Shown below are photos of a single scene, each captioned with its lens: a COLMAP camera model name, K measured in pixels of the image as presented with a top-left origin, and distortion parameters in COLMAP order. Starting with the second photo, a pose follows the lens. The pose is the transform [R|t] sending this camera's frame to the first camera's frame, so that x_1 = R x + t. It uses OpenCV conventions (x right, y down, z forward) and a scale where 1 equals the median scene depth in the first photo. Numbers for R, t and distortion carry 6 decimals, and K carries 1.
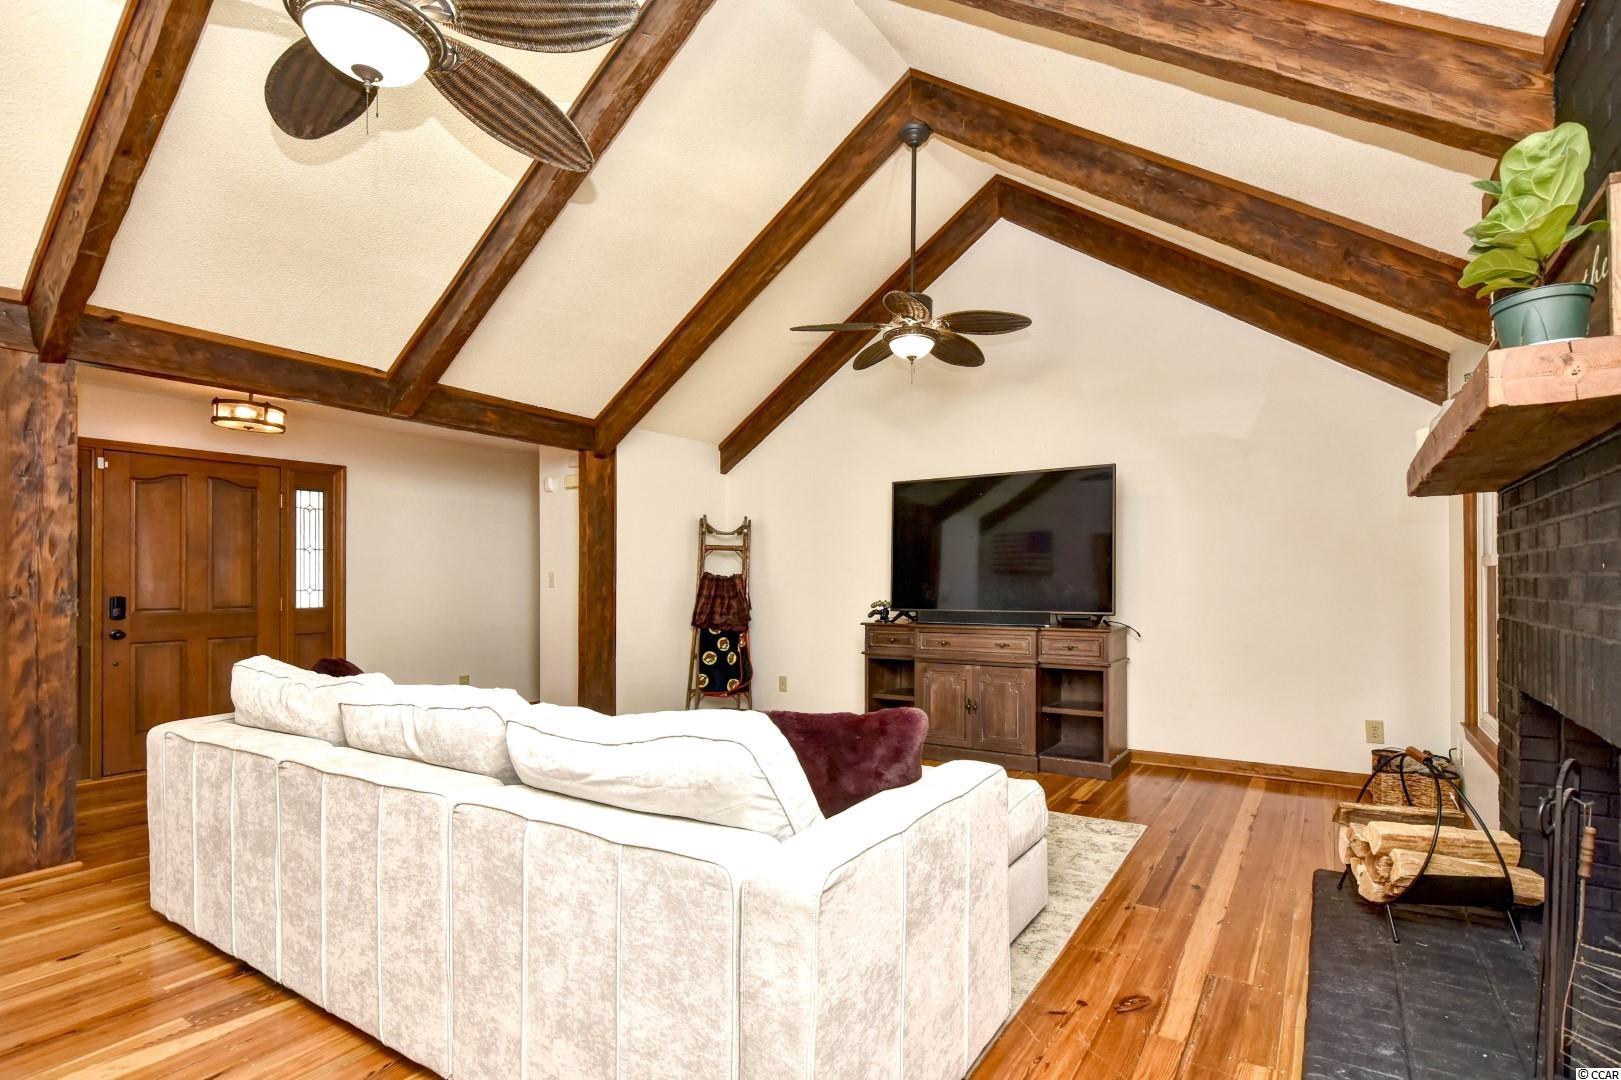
lens RADIAL K [[715.6, 0, 946.1], [0, 715.6, 578.1], [0, 0, 1]] dist [0.001180, -0.000178]
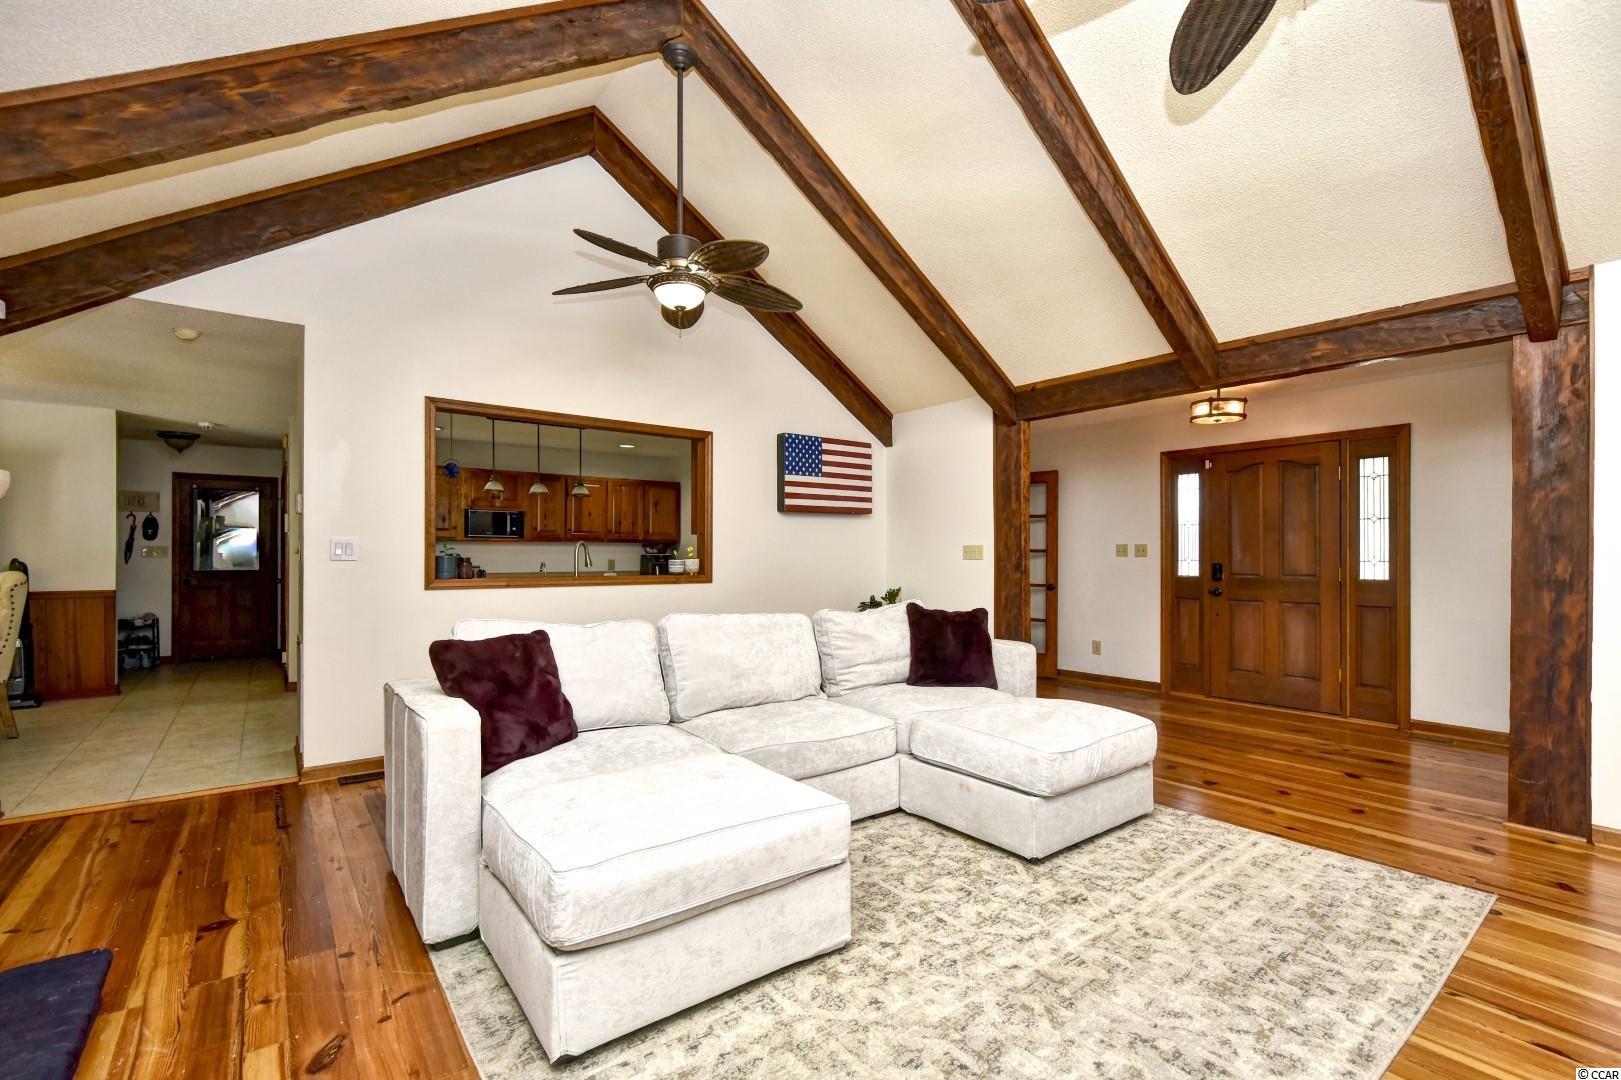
lens RADIAL K [[712.7, 0, 805.2], [0, 712.7, 551.5], [0, 0, 1]] dist [0.003205, -0.002956]
pose [[-0.422938, 0.000430, -0.906159, 0.379123], [0.005456, 0.999983, -0.002072, 0.001567], [0.906142, -0.005820, -0.422933, 0.903030]]
